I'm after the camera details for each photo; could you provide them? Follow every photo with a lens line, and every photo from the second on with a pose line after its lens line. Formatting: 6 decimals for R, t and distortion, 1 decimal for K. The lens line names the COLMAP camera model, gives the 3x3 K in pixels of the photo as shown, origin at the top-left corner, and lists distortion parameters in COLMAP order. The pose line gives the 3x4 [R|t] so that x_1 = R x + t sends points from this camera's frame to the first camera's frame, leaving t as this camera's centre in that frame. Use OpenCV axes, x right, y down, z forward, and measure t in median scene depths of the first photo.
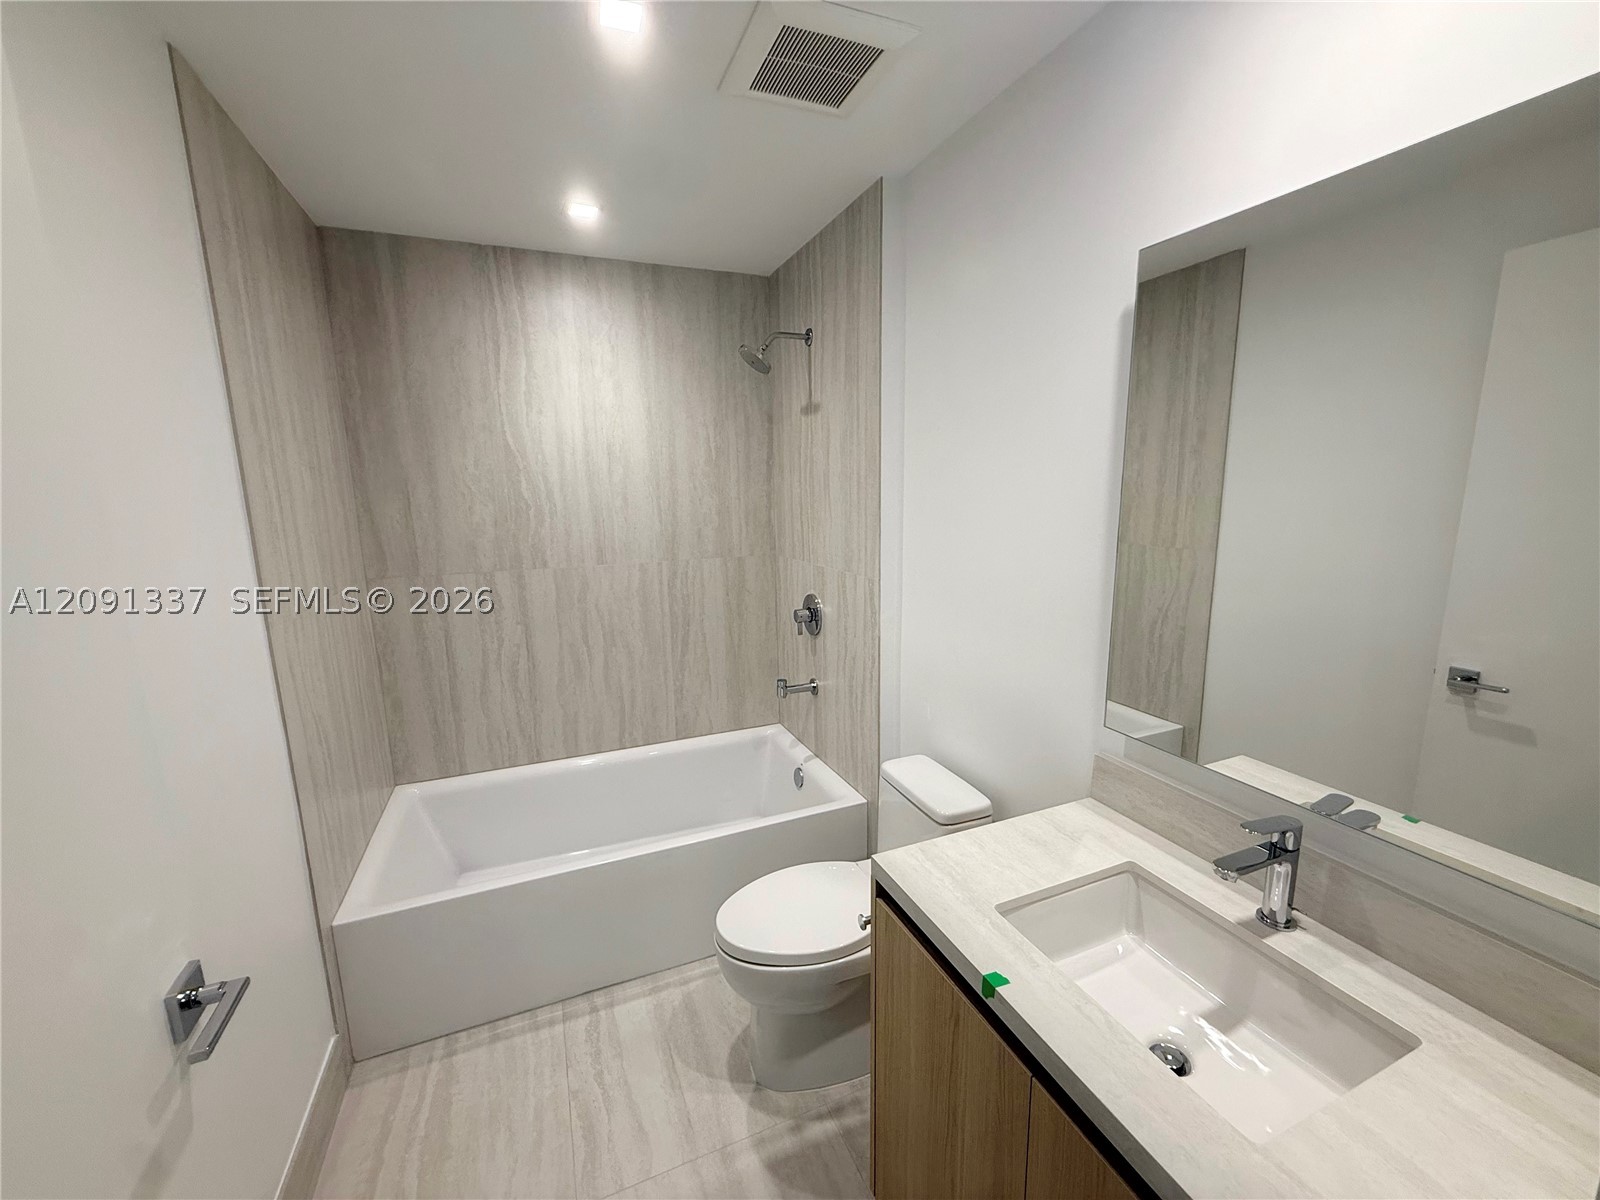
lens RADIAL K [[634.7, 0, 796.7], [0, 634.7, 600.7], [0, 0, 1]] dist [-0.001528, 0.000724]
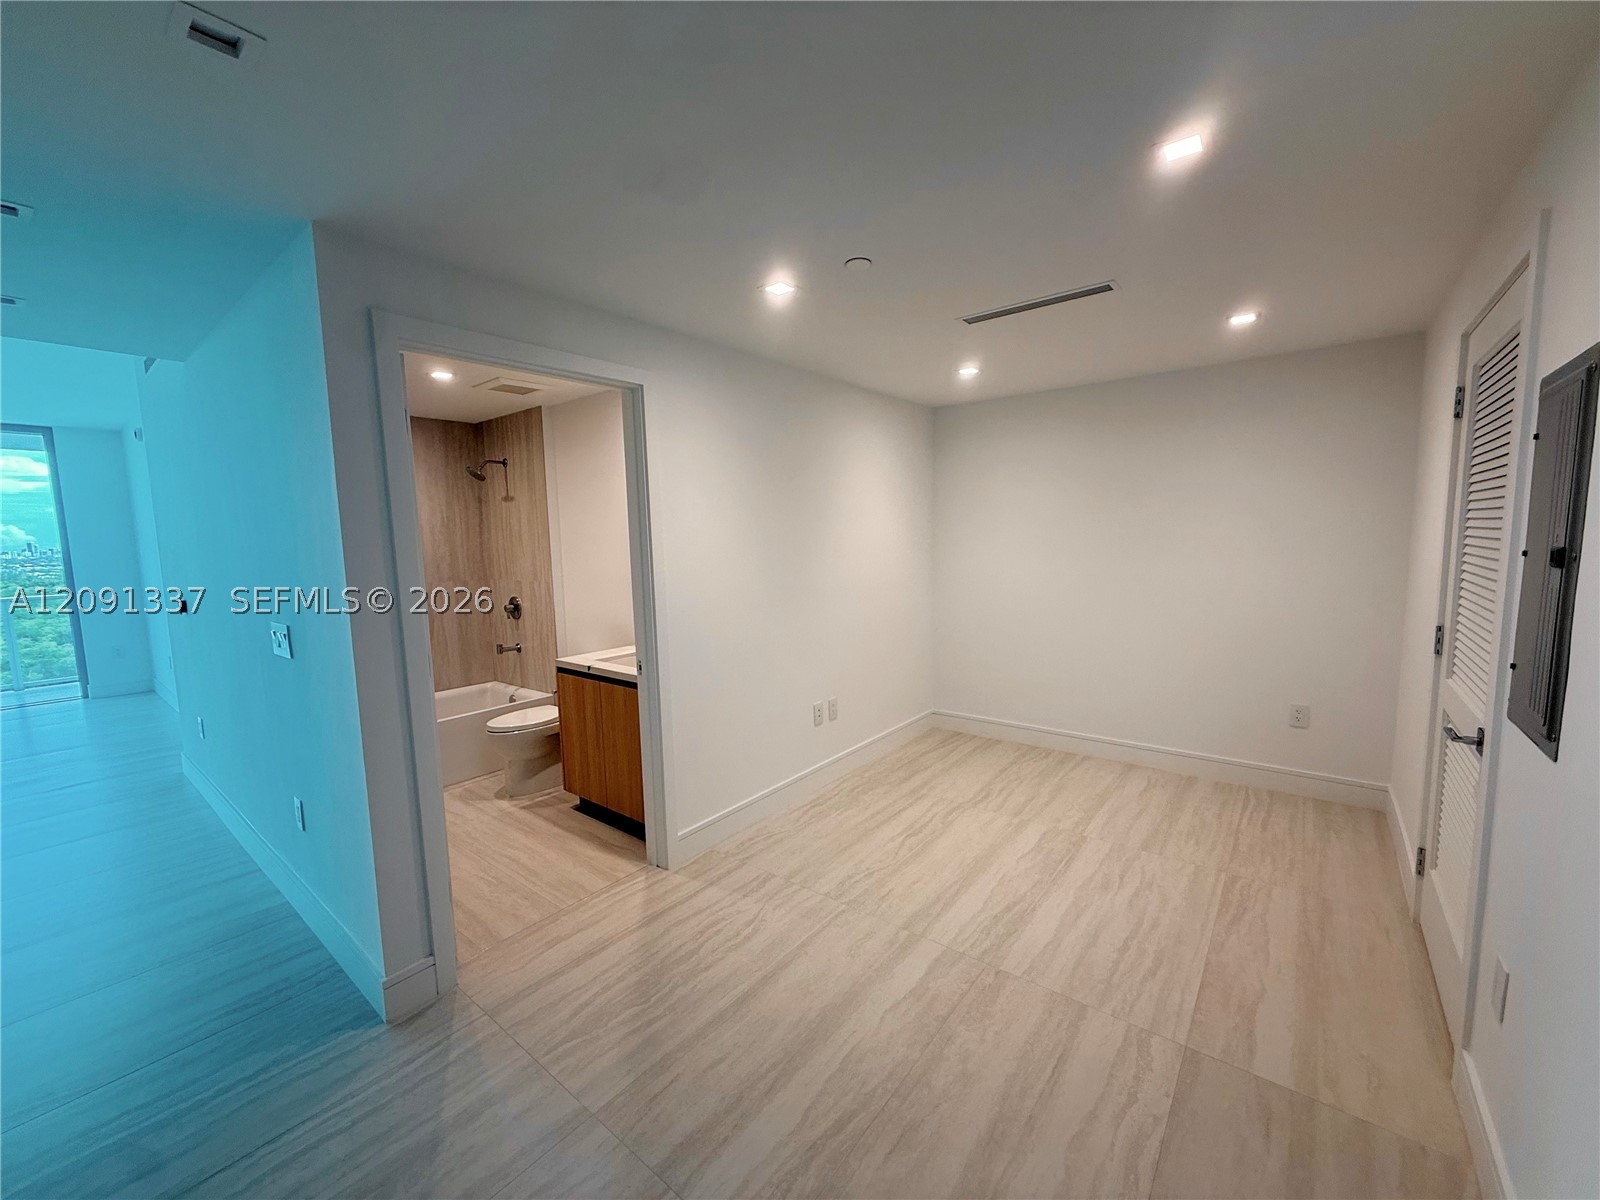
lens RADIAL K [[634.7, 0, 799.2], [0, 634.7, 605.3], [0, 0, 1]] dist [-0.001528, 0.000724]
pose [[0.877032, -0.055123, 0.477259, -0.137339], [0.092717, 0.994141, -0.055559, 0.203392], [-0.471400, 0.092977, 0.877004, -1.052185]]
